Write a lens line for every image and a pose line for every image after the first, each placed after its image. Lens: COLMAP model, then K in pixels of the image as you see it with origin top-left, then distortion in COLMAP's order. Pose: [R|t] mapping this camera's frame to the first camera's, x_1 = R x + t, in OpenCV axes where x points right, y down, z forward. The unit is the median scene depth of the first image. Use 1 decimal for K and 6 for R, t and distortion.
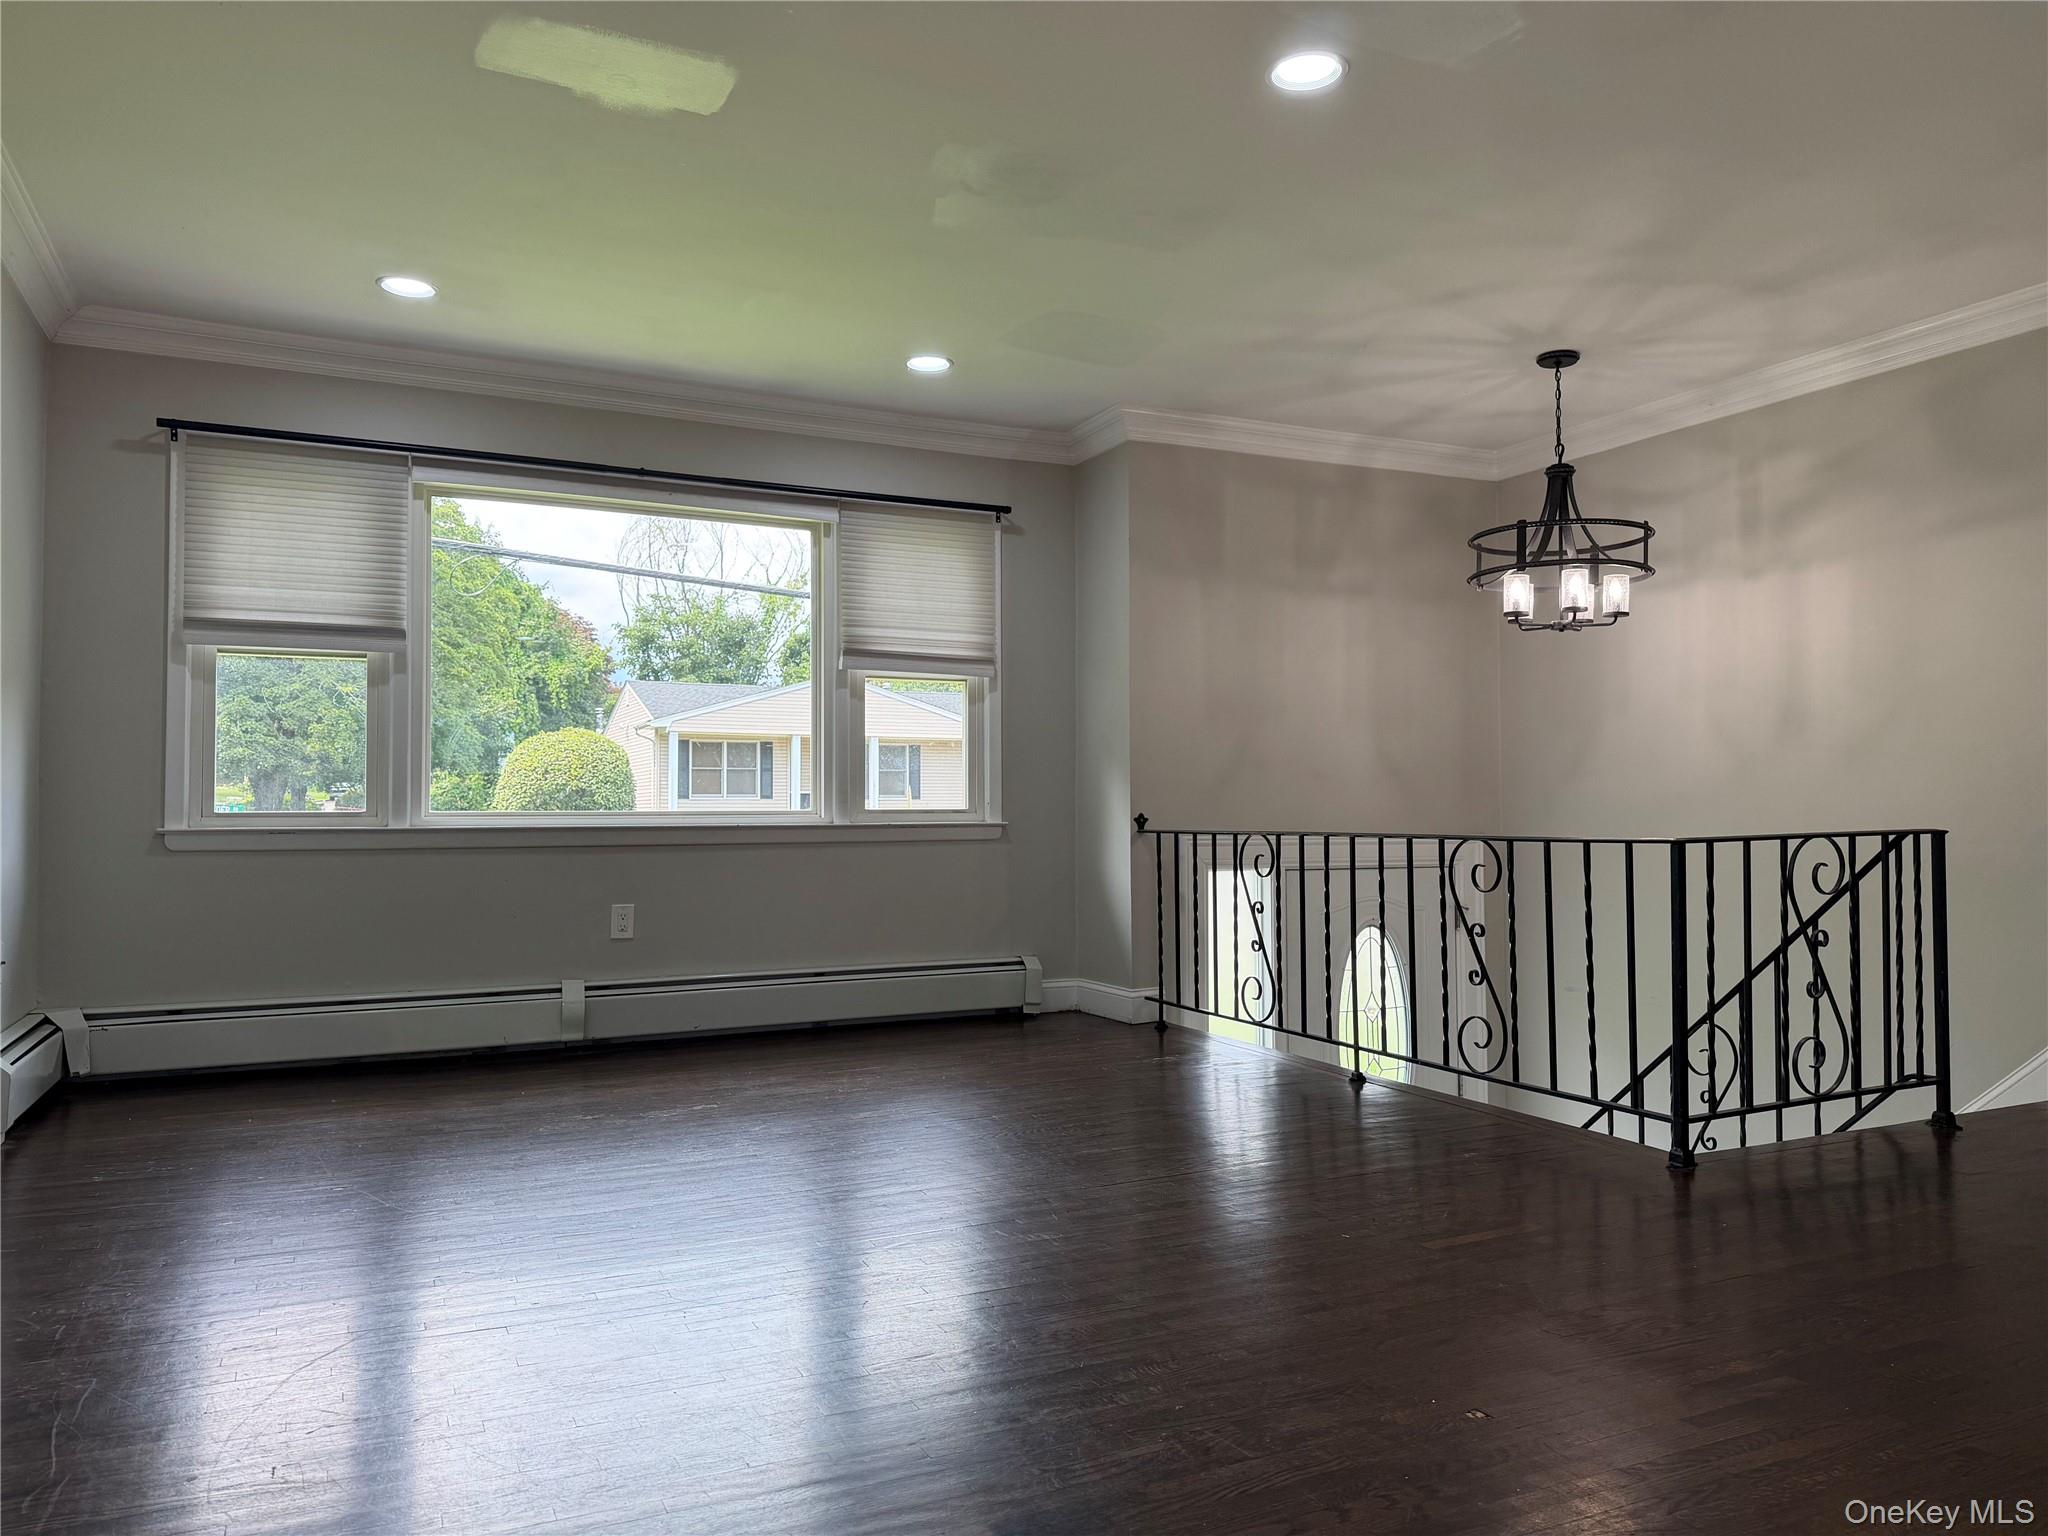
lens RADIAL K [[1407.0, 0, 1024.0], [0, 1407.0, 768.0], [0, 0, 1]] dist [0.080564, -0.103278]
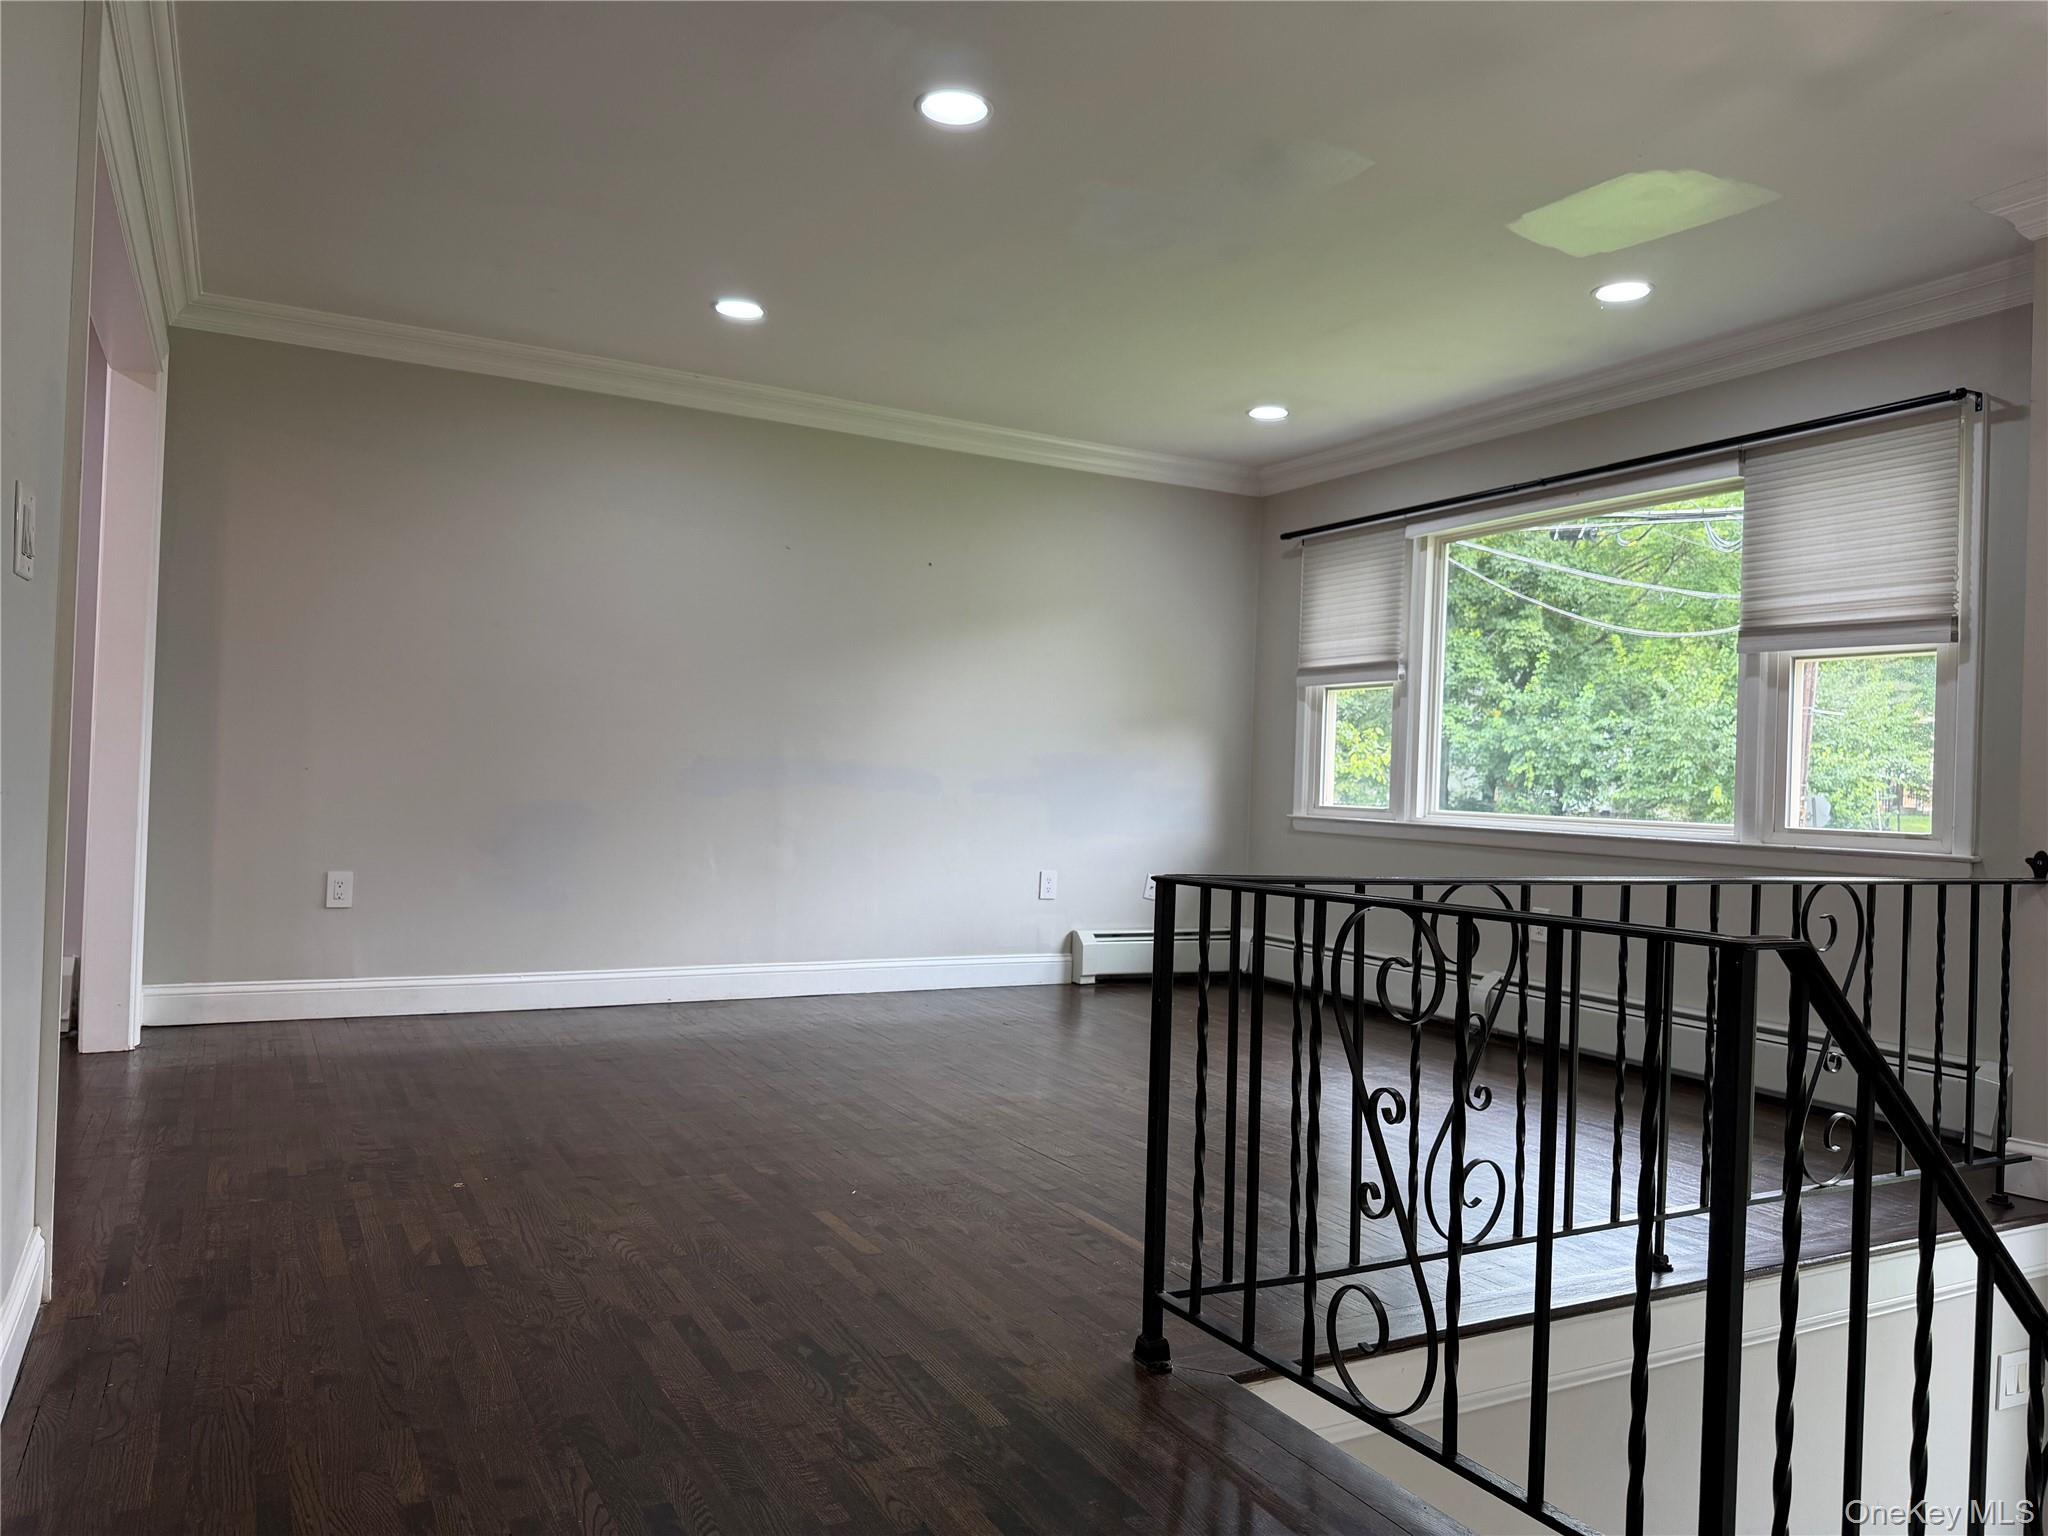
lens RADIAL K [[1407.0, 0, 1024.0], [0, 1407.0, 768.0], [0, 0, 1]] dist [0.080564, -0.103278]
pose [[0.054157, -0.001959, -0.998531, 0.653645], [-0.001767, 0.999996, -0.002058, -0.001664], [0.998531, 0.001876, 0.054153, 0.521861]]
